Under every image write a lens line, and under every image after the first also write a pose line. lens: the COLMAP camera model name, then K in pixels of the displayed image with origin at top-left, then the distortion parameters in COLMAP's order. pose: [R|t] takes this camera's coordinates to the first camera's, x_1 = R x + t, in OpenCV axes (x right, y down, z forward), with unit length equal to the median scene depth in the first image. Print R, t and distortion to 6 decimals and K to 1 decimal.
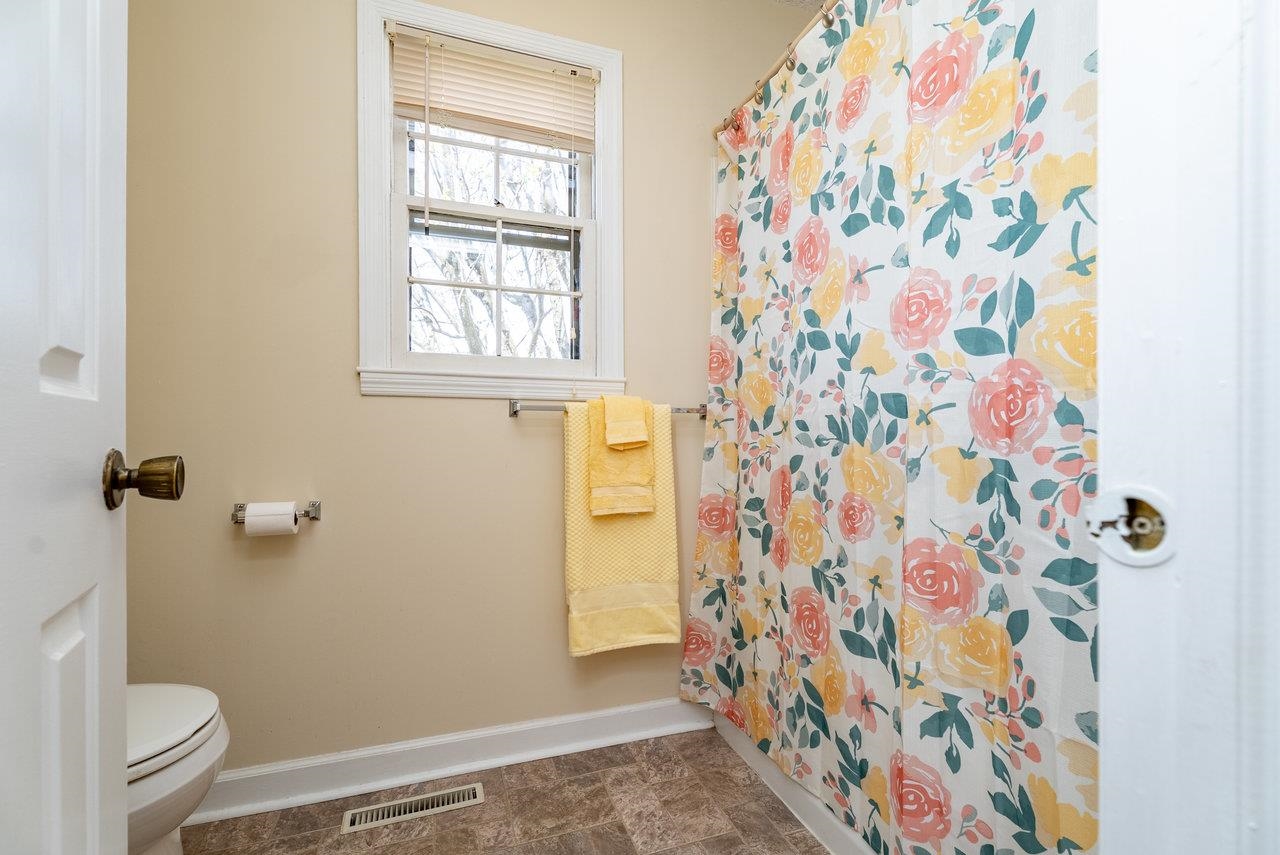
lens RADIAL K [[573.4, 0, 643.3], [0, 573.4, 431.9], [0, 0, 1]] dist [-0.003321, 0.003271]
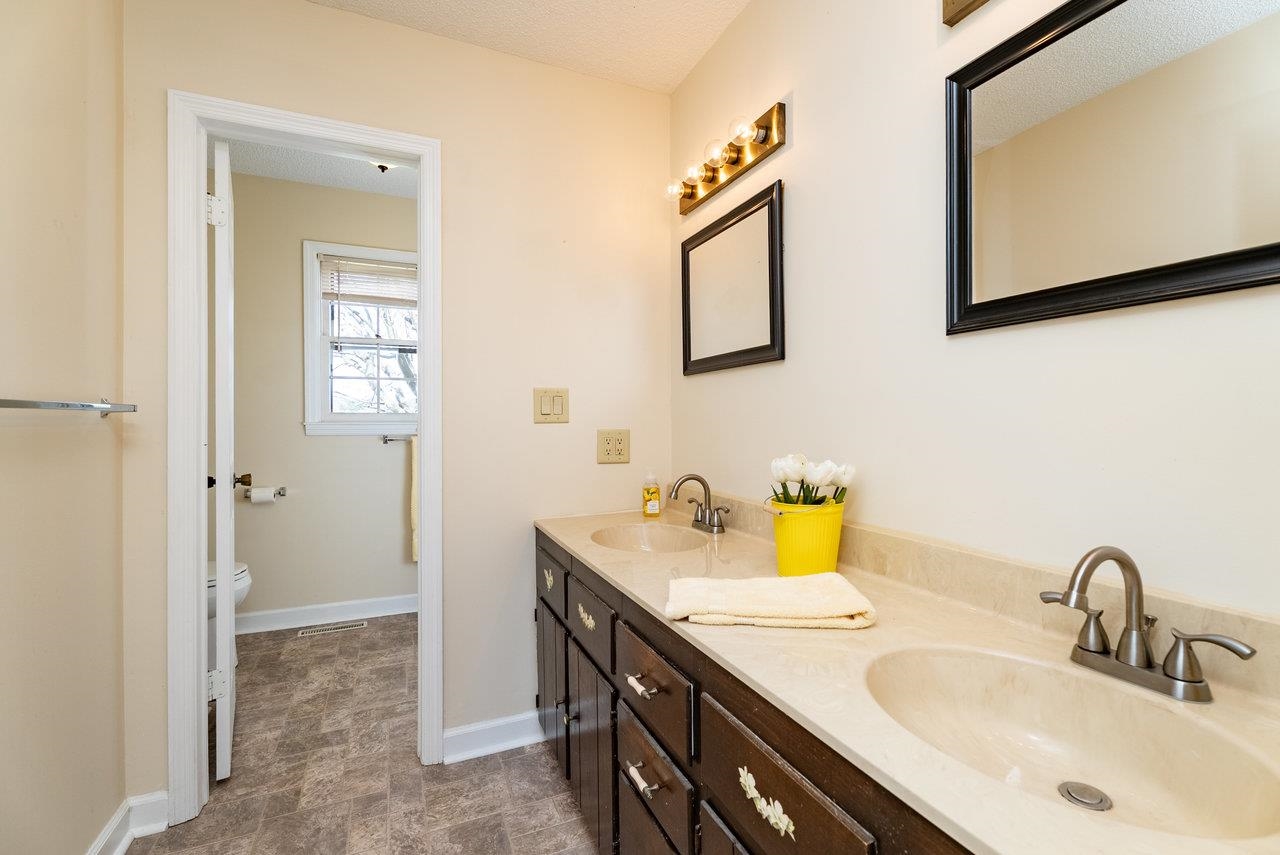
lens RADIAL K [[573.4, 0, 645.2], [0, 573.4, 422.6], [0, 0, 1]] dist [-0.003321, 0.003271]
pose [[0.997622, 0.002686, 0.068863, 0.580123], [-0.003429, 0.999937, 0.010677, -0.134184], [-0.068830, -0.010888, 0.997569, -1.137519]]
